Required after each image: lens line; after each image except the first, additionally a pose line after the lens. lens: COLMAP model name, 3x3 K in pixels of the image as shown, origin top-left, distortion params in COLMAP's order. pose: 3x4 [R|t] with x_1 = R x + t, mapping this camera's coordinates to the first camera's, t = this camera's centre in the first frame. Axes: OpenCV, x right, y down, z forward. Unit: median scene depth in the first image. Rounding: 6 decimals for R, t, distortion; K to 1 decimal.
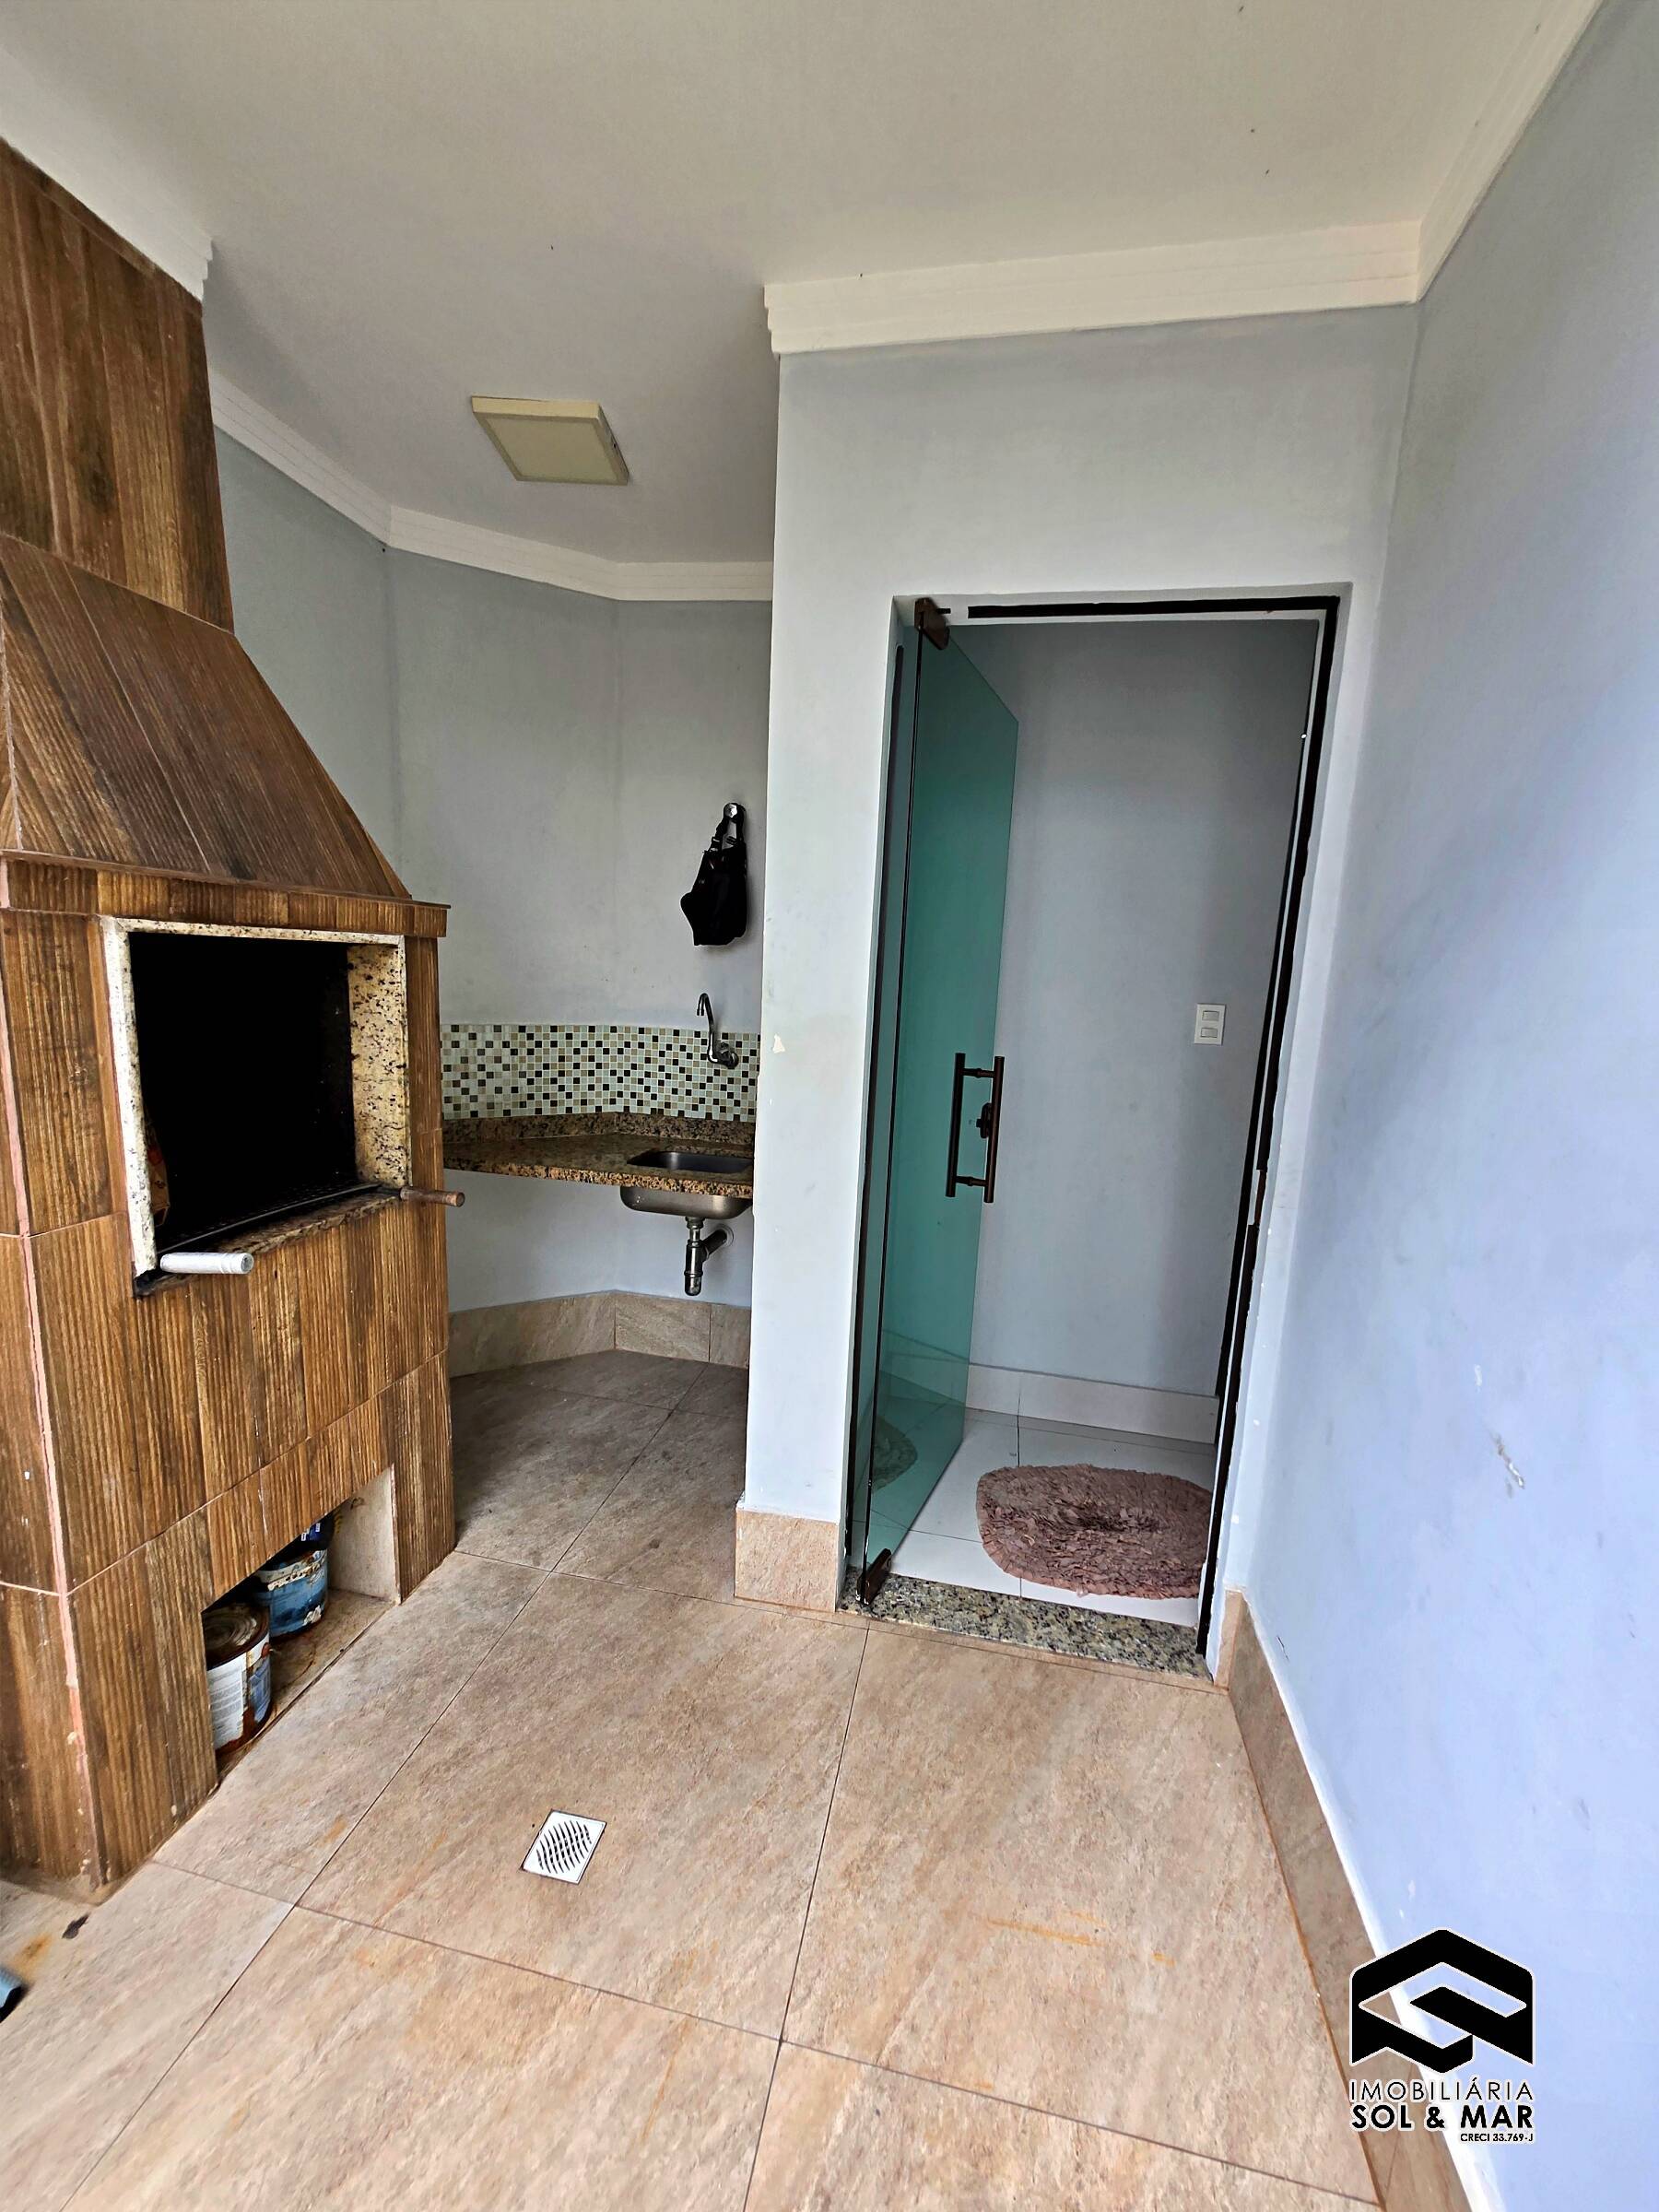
lens RADIAL K [[868.4, 0, 826.7], [0, 868.4, 1117.9], [0, 0, 1]] dist [-0.007433, 0.001787]
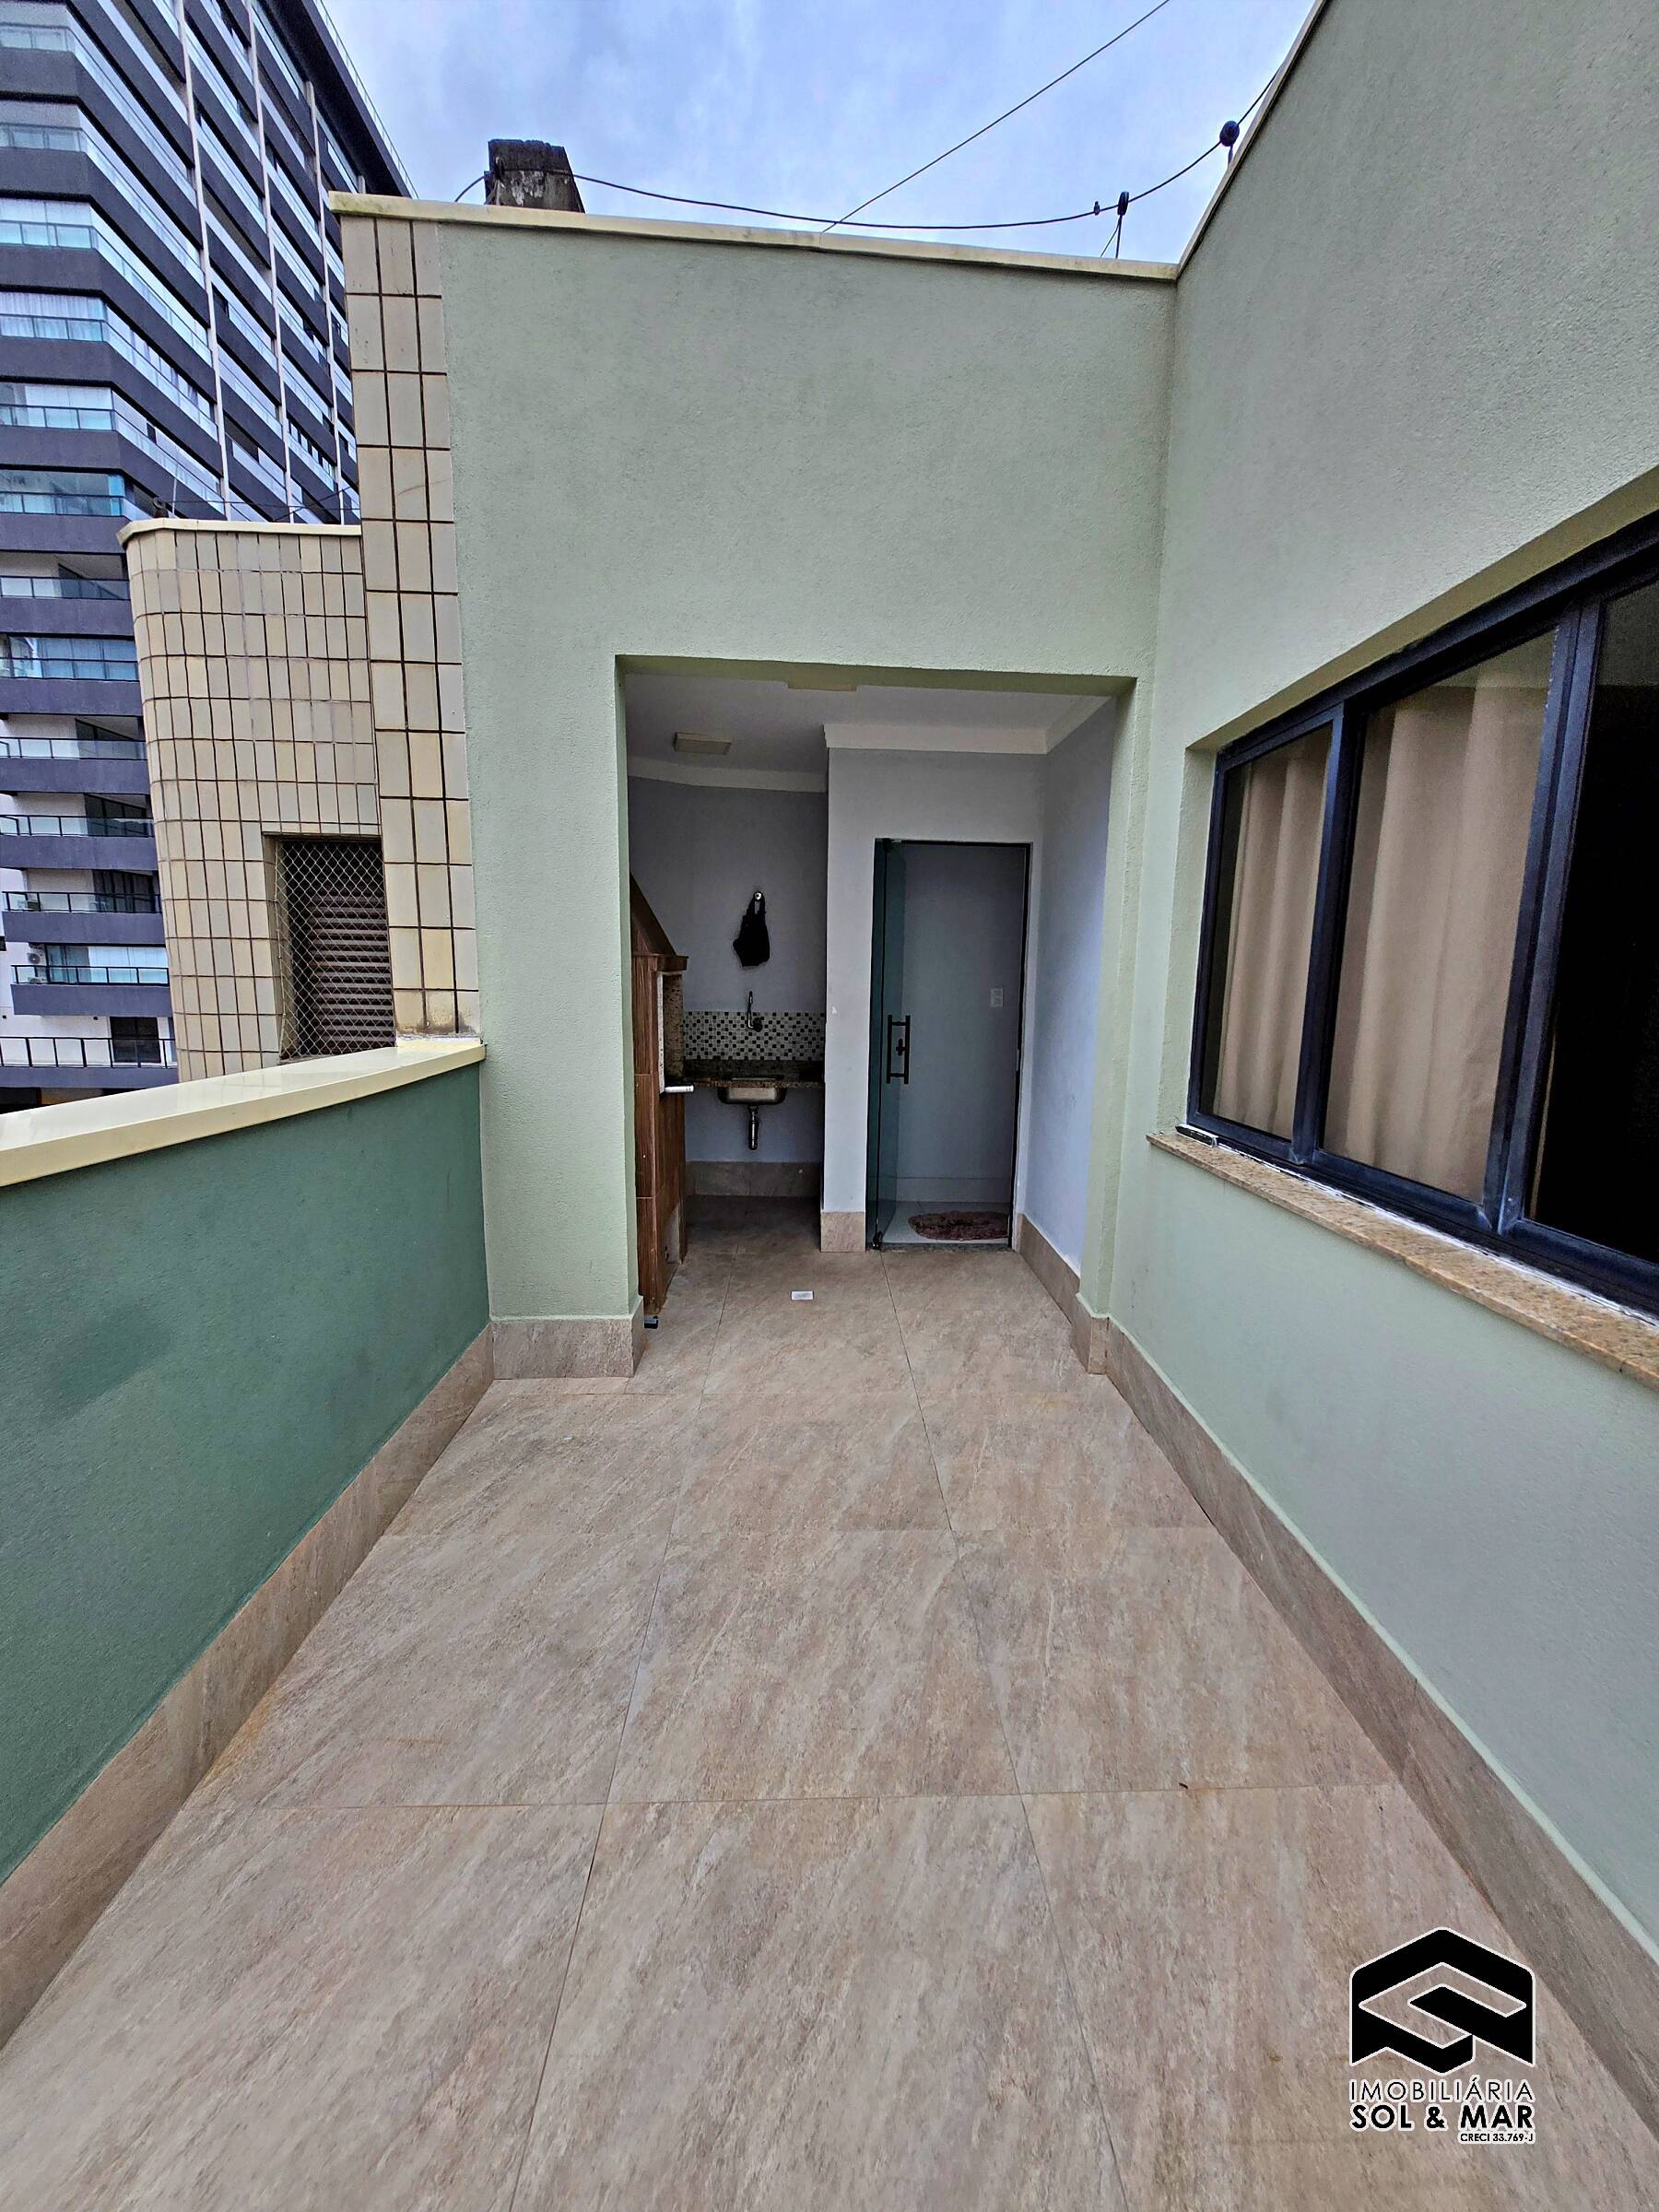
lens RADIAL K [[868.4, 0, 842.3], [0, 868.4, 1104.9], [0, 0, 1]] dist [-0.007433, 0.001787]
pose [[0.970299, -0.061153, 0.234054, -0.573706], [0.063466, 0.997981, -0.002357, 0.174059], [-0.233437, 0.017142, 0.972221, -1.273689]]
